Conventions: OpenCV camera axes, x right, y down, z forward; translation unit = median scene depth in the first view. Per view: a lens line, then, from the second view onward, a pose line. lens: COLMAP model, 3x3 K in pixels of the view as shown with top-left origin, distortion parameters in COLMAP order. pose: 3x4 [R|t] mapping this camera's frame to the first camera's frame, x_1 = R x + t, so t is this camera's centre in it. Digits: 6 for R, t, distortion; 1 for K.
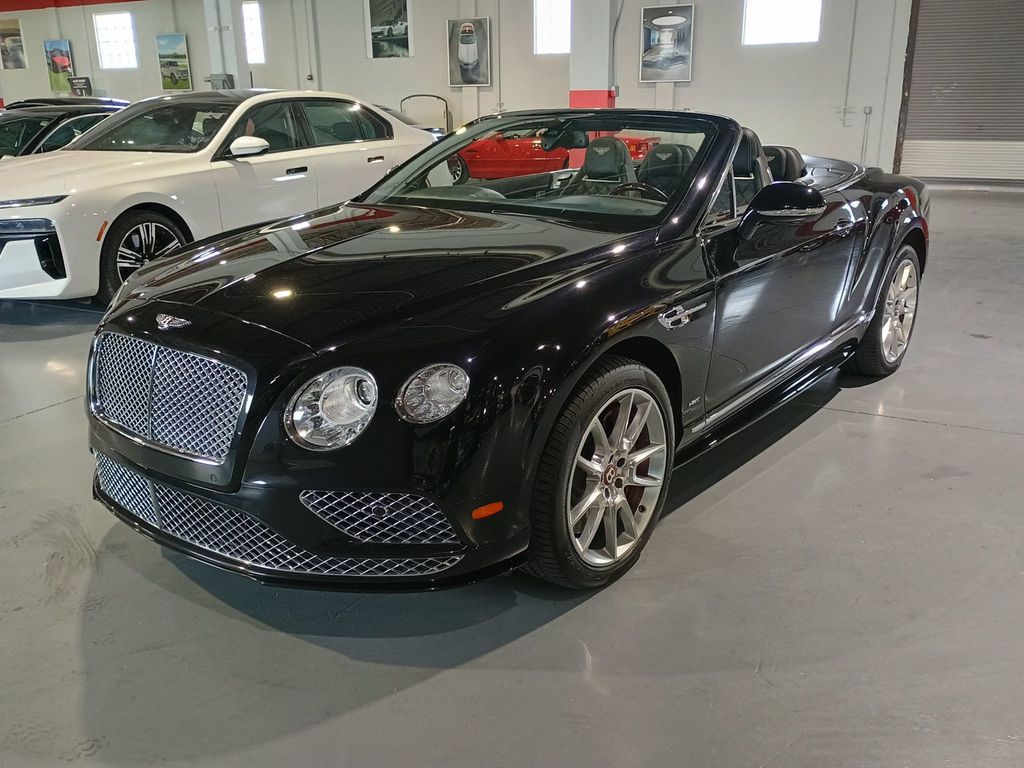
lens RADIAL K [[892.9, 0, 515.3], [0, 892.9, 383.2], [0, 0, 1]] dist [0.022435, -0.020145]
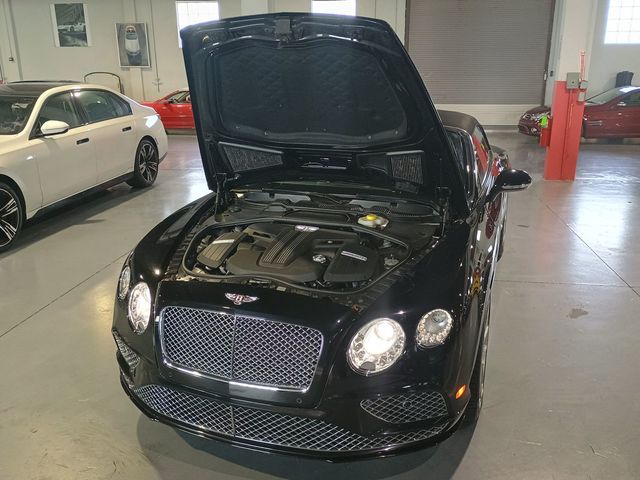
lens RADIAL K [[558.0, 0, 322.1], [0, 558.0, 239.5], [0, 0, 1]] dist [0.022435, -0.020145]
pose [[0.946880, -0.088044, 0.309302, -0.143989], [0.090074, 0.995905, 0.007741, -0.043418], [-0.308717, 0.020531, 0.950932, 0.018712]]
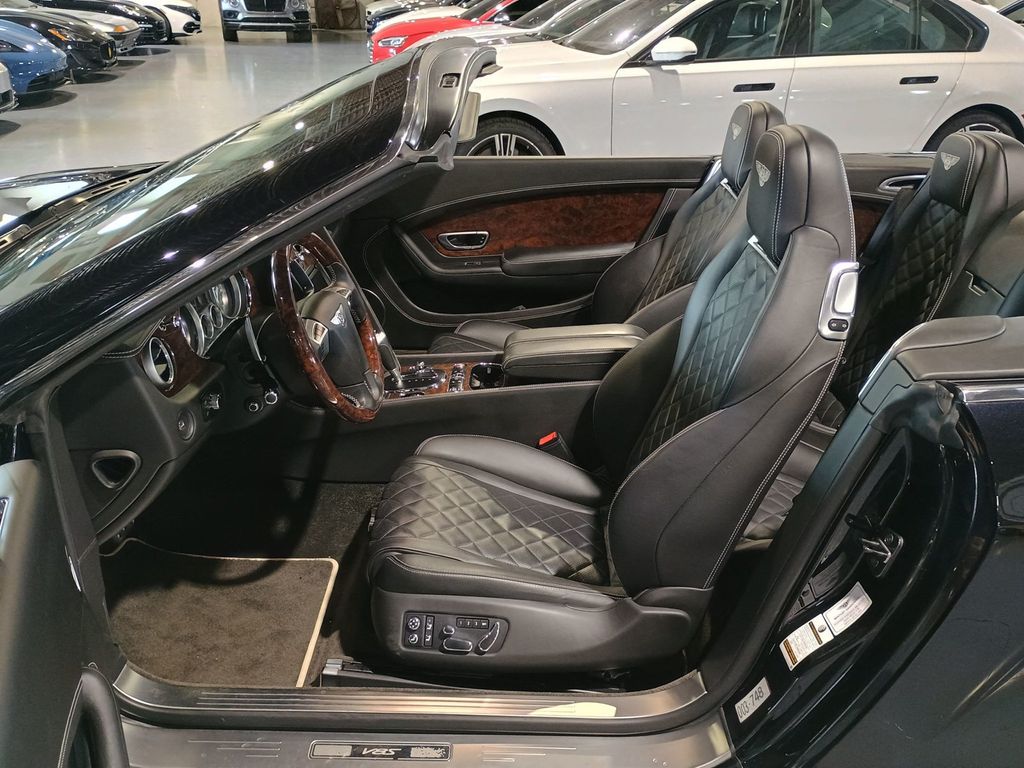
lens RADIAL K [[892.9, 0, 515.3], [0, 892.9, 383.2], [0, 0, 1]] dist [0.022435, -0.020145]
pose [[0.610204, 0.343710, -0.713802, 0.210150], [-0.253398, 0.938333, 0.235205, -0.111283], [0.750627, 0.037353, 0.659670, 0.311012]]
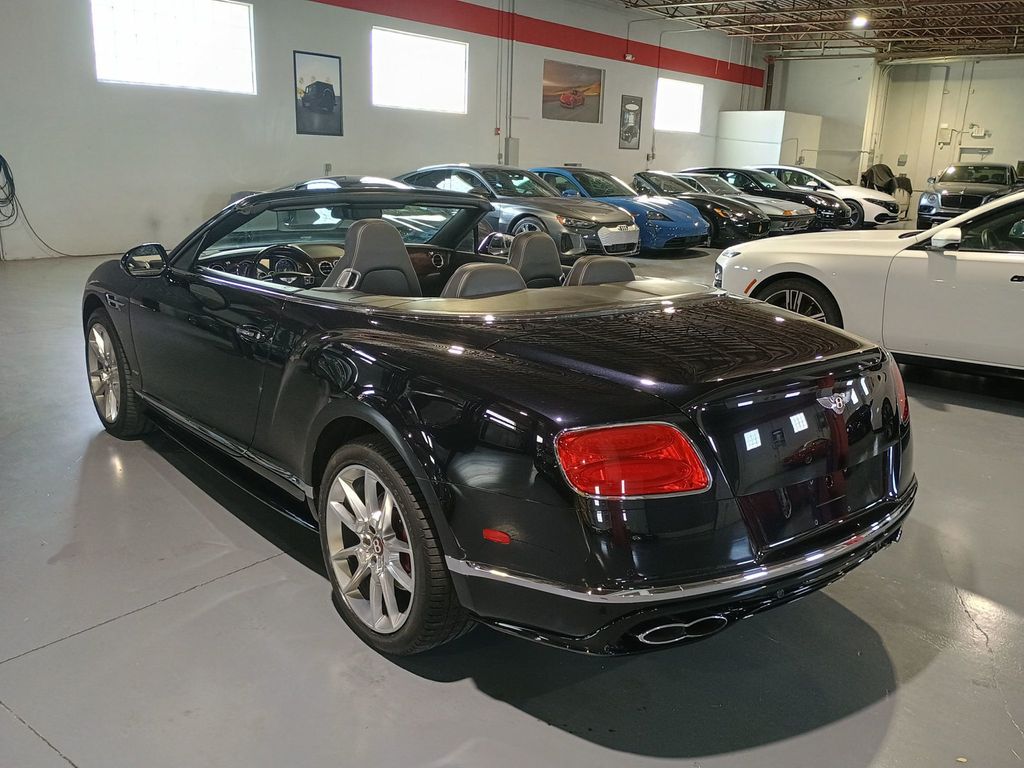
lens RADIAL K [[867.1, 0, 509.8], [0, 867.1, 382.4], [0, 0, 1]] dist [0.031761, -0.013298]
pose [[-0.181116, 0.251447, -0.950774, 0.487881], [-0.326057, 0.896731, 0.299266, -0.198796], [0.927838, 0.364208, -0.080426, 0.564545]]
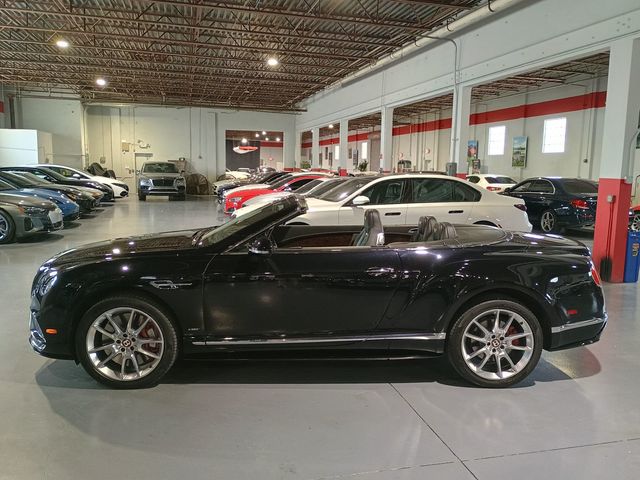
lens RADIAL K [[542.0, 0, 318.6], [0, 542.0, 239.0], [0, 0, 1]] dist [0.031761, -0.013298]
pose [[0.655757, 0.118003, -0.745693, 0.449416], [-0.246376, 0.967084, -0.063624, -0.059719], [0.713640, 0.225443, 0.663245, 0.098321]]
